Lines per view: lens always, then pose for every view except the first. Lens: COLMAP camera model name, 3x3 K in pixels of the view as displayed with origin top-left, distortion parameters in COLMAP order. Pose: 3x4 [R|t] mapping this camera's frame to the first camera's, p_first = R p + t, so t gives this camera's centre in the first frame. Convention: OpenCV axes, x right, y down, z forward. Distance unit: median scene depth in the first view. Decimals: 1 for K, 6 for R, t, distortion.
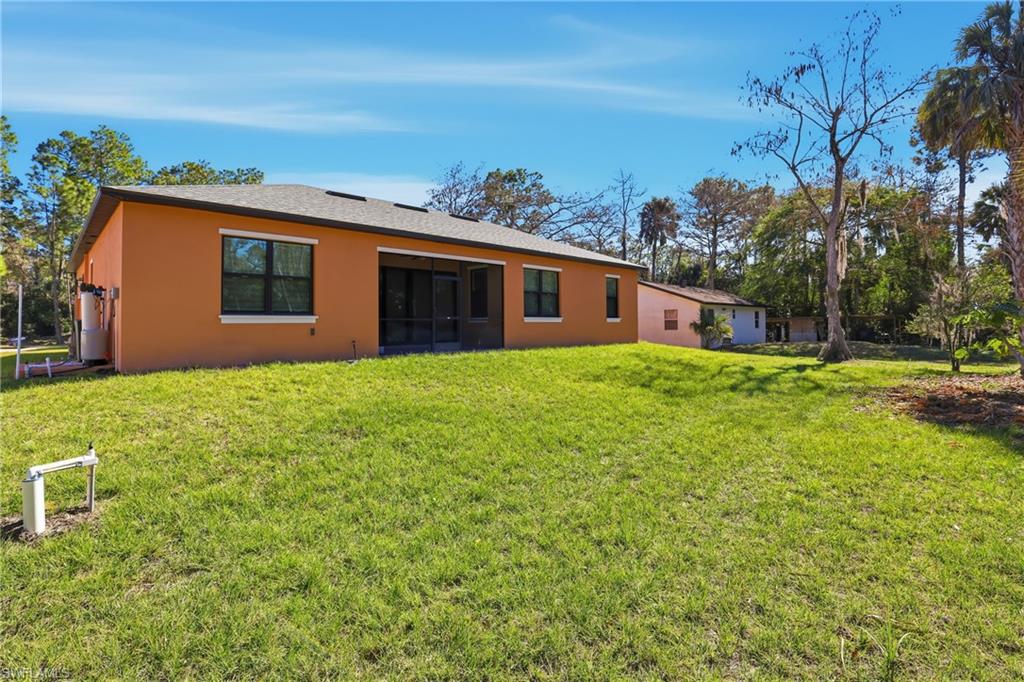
lens RADIAL K [[471.0, 0, 513.7], [0, 471.0, 327.0], [0, 0, 1]] dist [-0.031257, 0.004512]
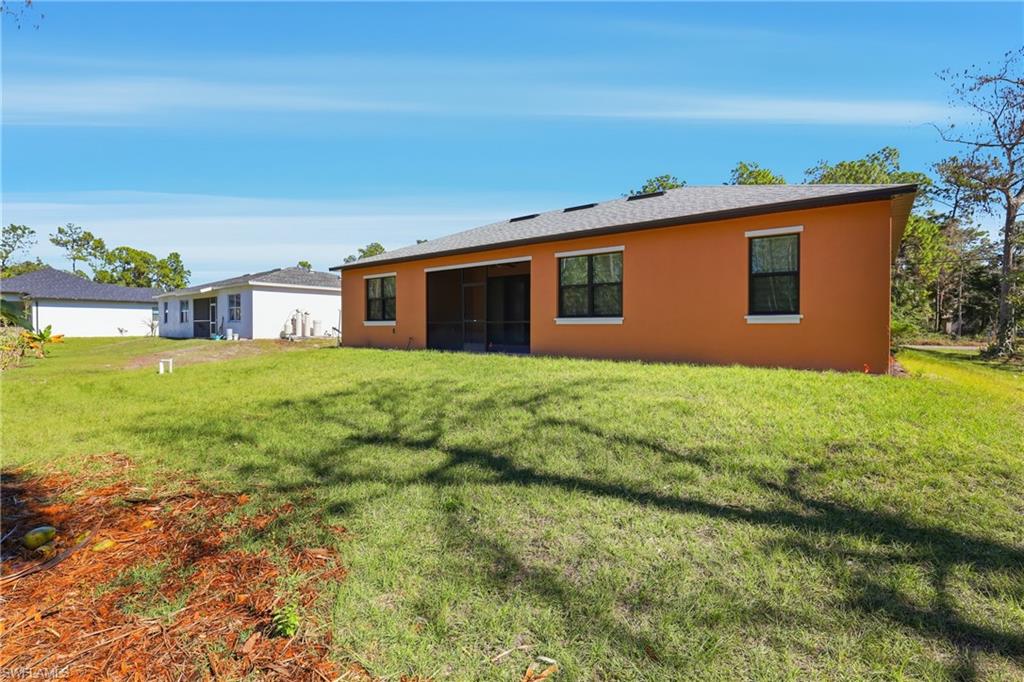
lens RADIAL K [[471.0, 0, 513.7], [0, 471.0, 327.0], [0, 0, 1]] dist [-0.031257, 0.004512]
pose [[0.120688, 0.009717, -0.992643, 0.811623], [-0.005248, 0.999944, 0.009150, -0.013639], [0.992677, 0.004105, 0.120732, 0.820883]]
